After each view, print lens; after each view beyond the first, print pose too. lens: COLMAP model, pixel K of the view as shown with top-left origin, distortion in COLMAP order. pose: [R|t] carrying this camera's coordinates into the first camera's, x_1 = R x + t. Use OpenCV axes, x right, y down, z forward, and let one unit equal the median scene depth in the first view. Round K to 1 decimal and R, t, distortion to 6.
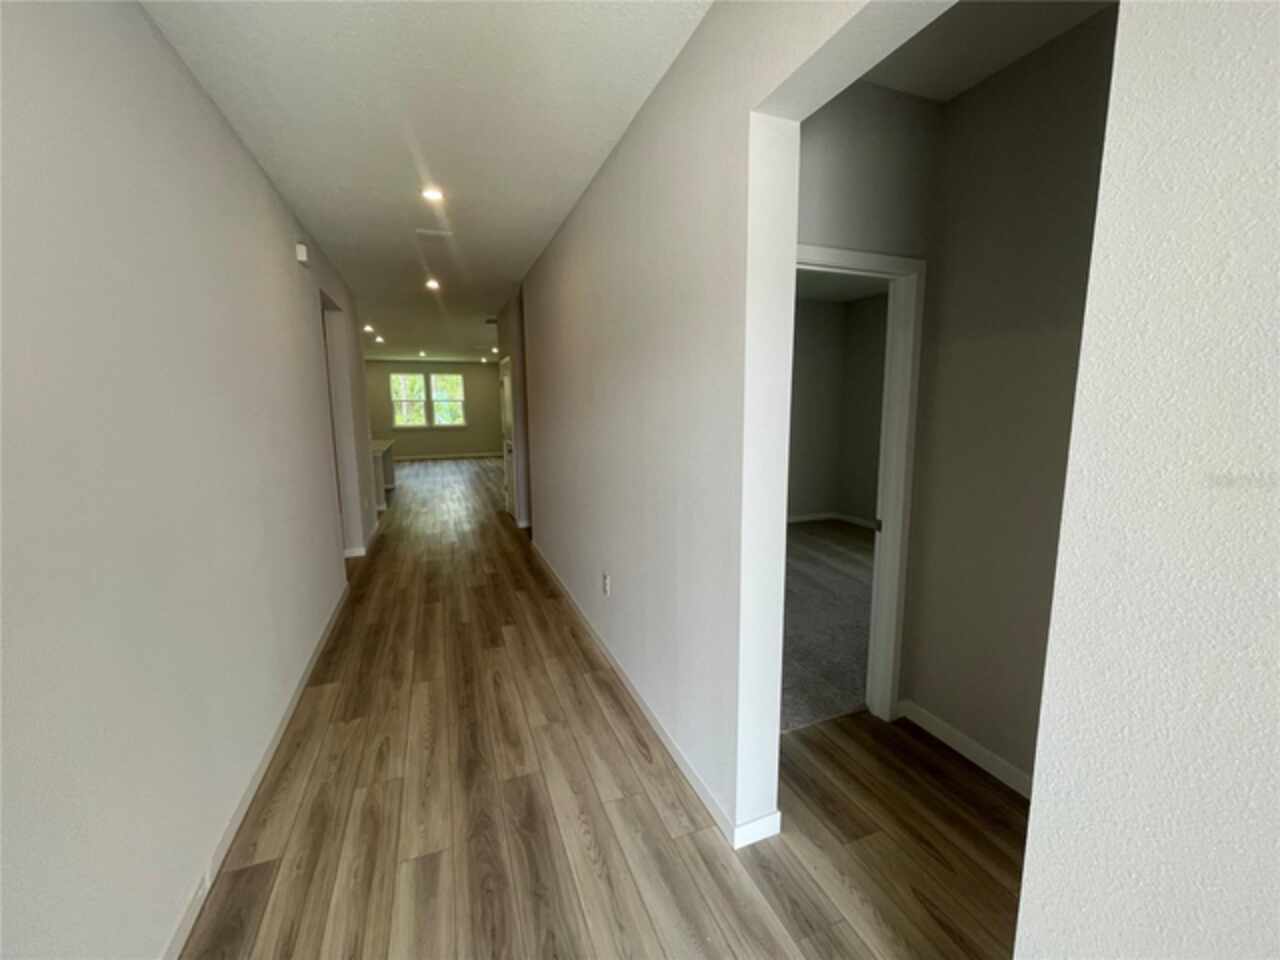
lens RADIAL K [[514.7, 0, 634.3], [0, 514.7, 476.0], [0, 0, 1]] dist [0.000085, 0.000246]
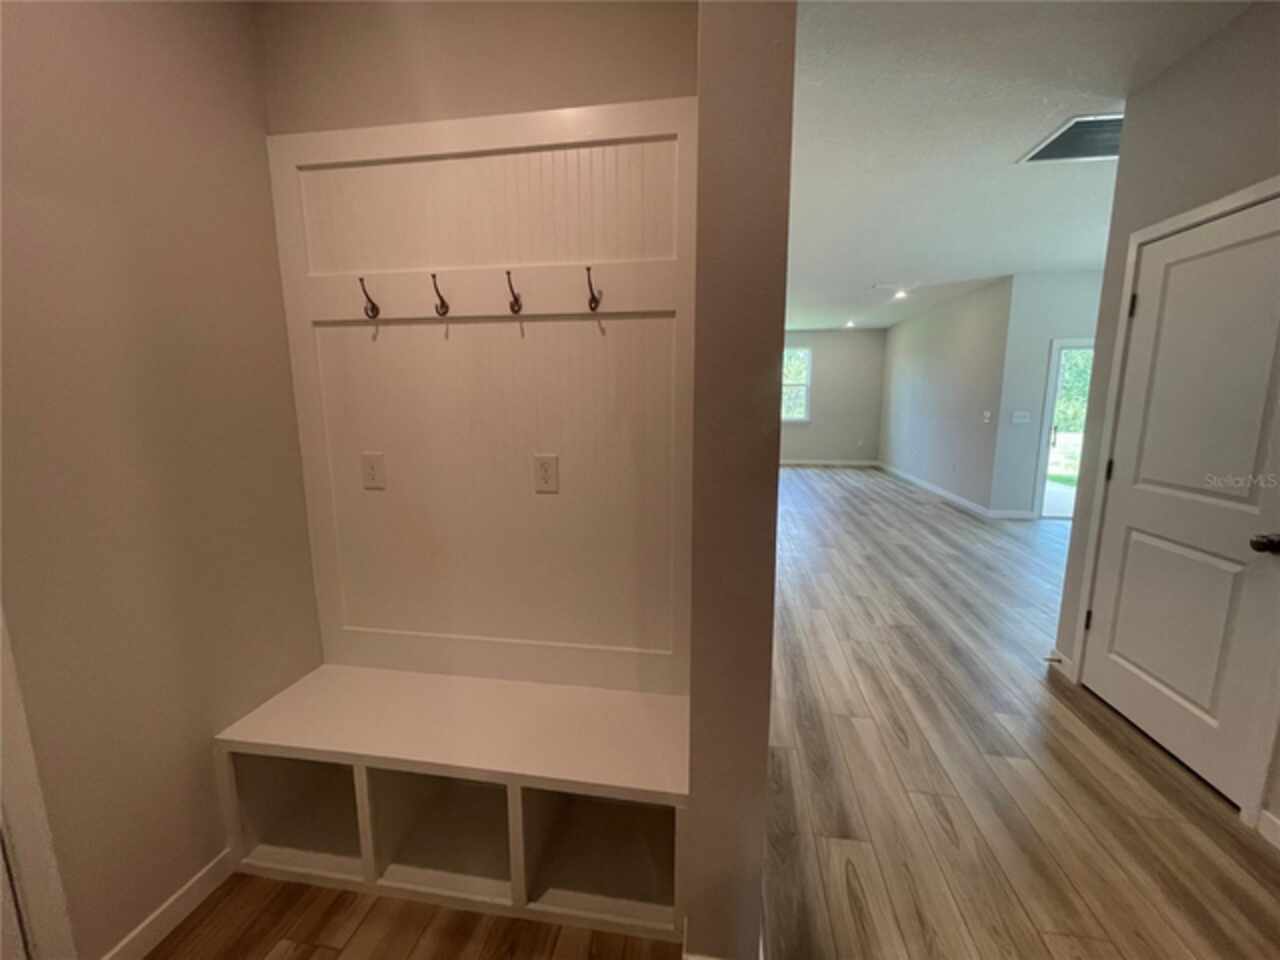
lens RADIAL K [[514.7, 0, 643.5], [0, 514.7, 476.7], [0, 0, 1]] dist [0.000085, 0.000246]
pose [[0.868993, 0.085063, -0.487458, -0.177969], [-0.074814, 0.996375, 0.040498, -0.032645], [0.489136, 0.001276, 0.872207, 0.277558]]
